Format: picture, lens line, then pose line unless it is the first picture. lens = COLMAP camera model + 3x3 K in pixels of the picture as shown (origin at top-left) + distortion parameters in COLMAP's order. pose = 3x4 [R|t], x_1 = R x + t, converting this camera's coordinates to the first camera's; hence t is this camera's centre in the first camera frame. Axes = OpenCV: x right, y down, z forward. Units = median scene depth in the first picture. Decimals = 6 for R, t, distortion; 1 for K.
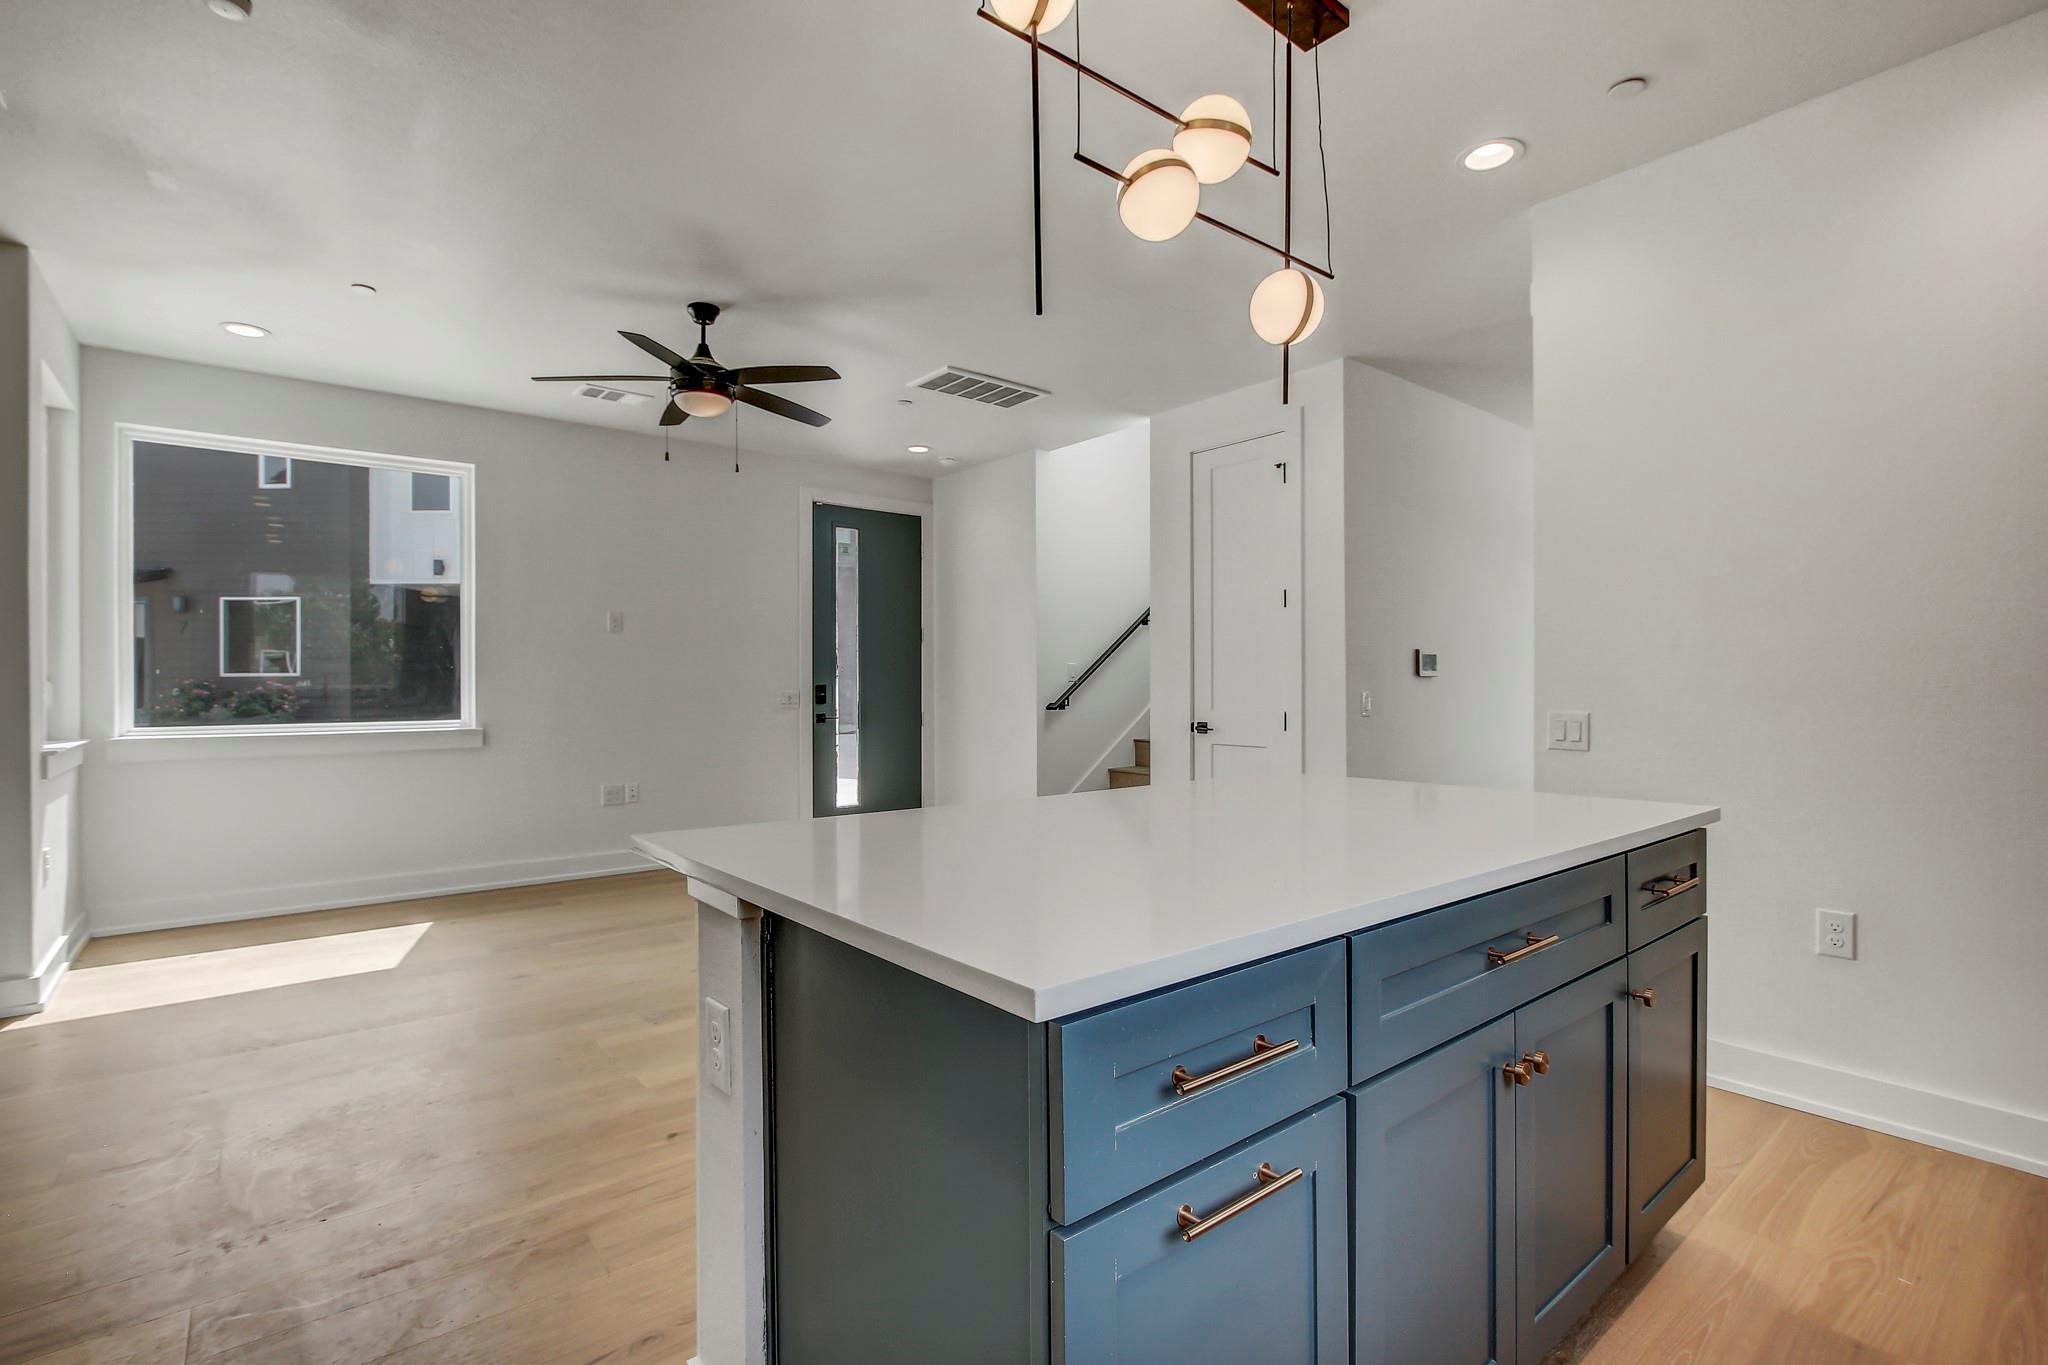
lens RADIAL K [[943.3, 0, 1025.4], [0, 943.3, 686.3], [0, 0, 1]] dist [-0.021100, 0.004377]
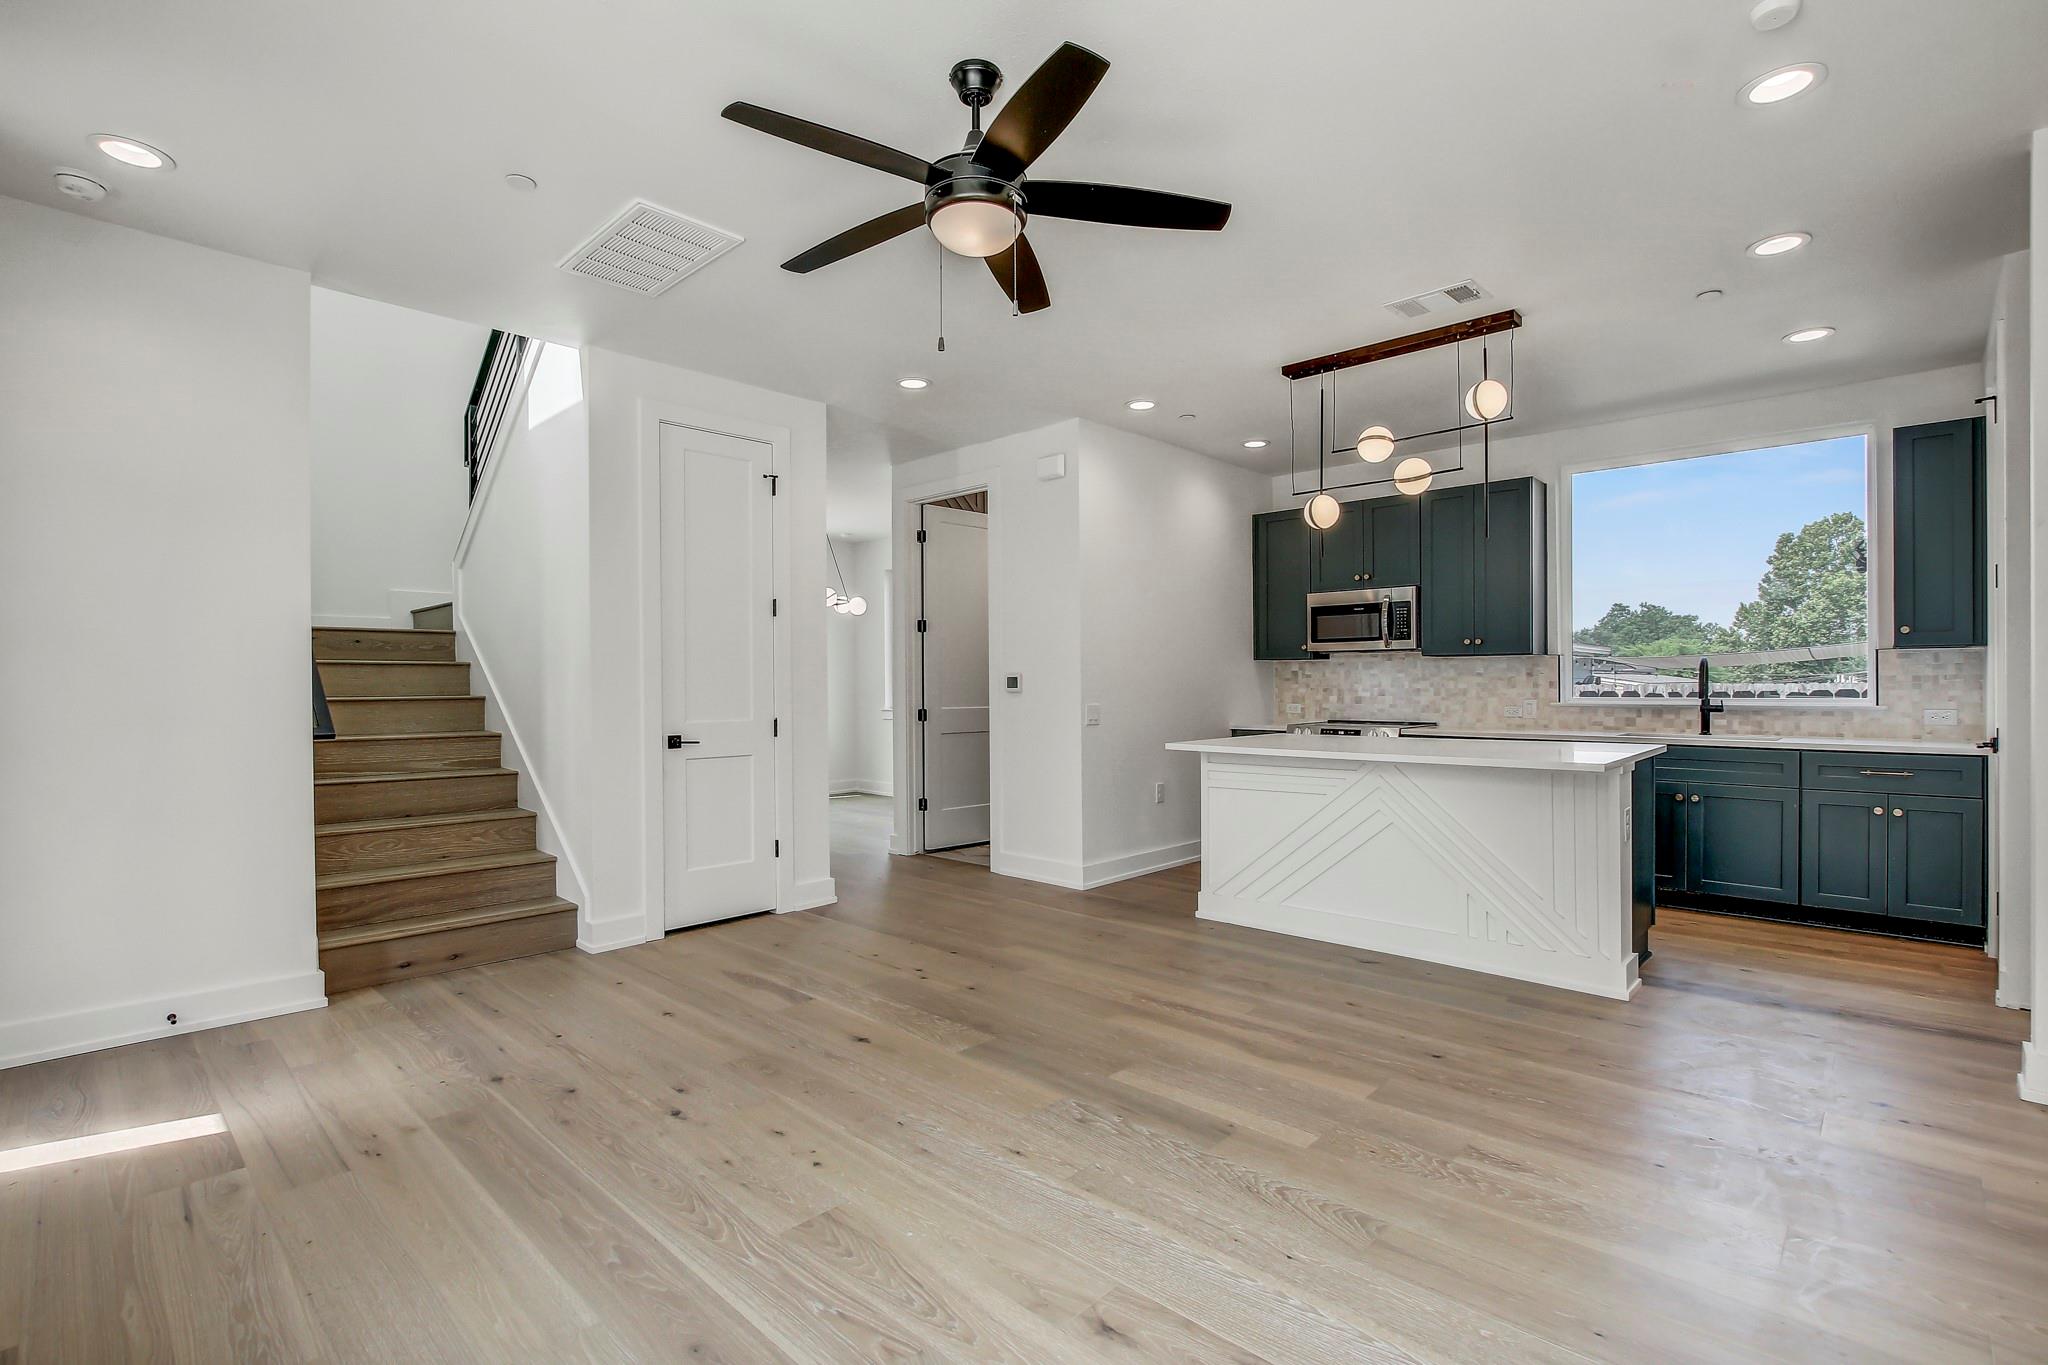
lens RADIAL K [[943.3, 0, 1025.4], [0, 943.3, 686.9], [0, 0, 1]] dist [-0.021100, 0.004377]
pose [[-0.126135, 0.000708, 0.992013, -0.698231], [0.006638, 0.999978, 0.000130, -0.004335], [-0.991991, 0.006601, -0.126137, 0.770928]]
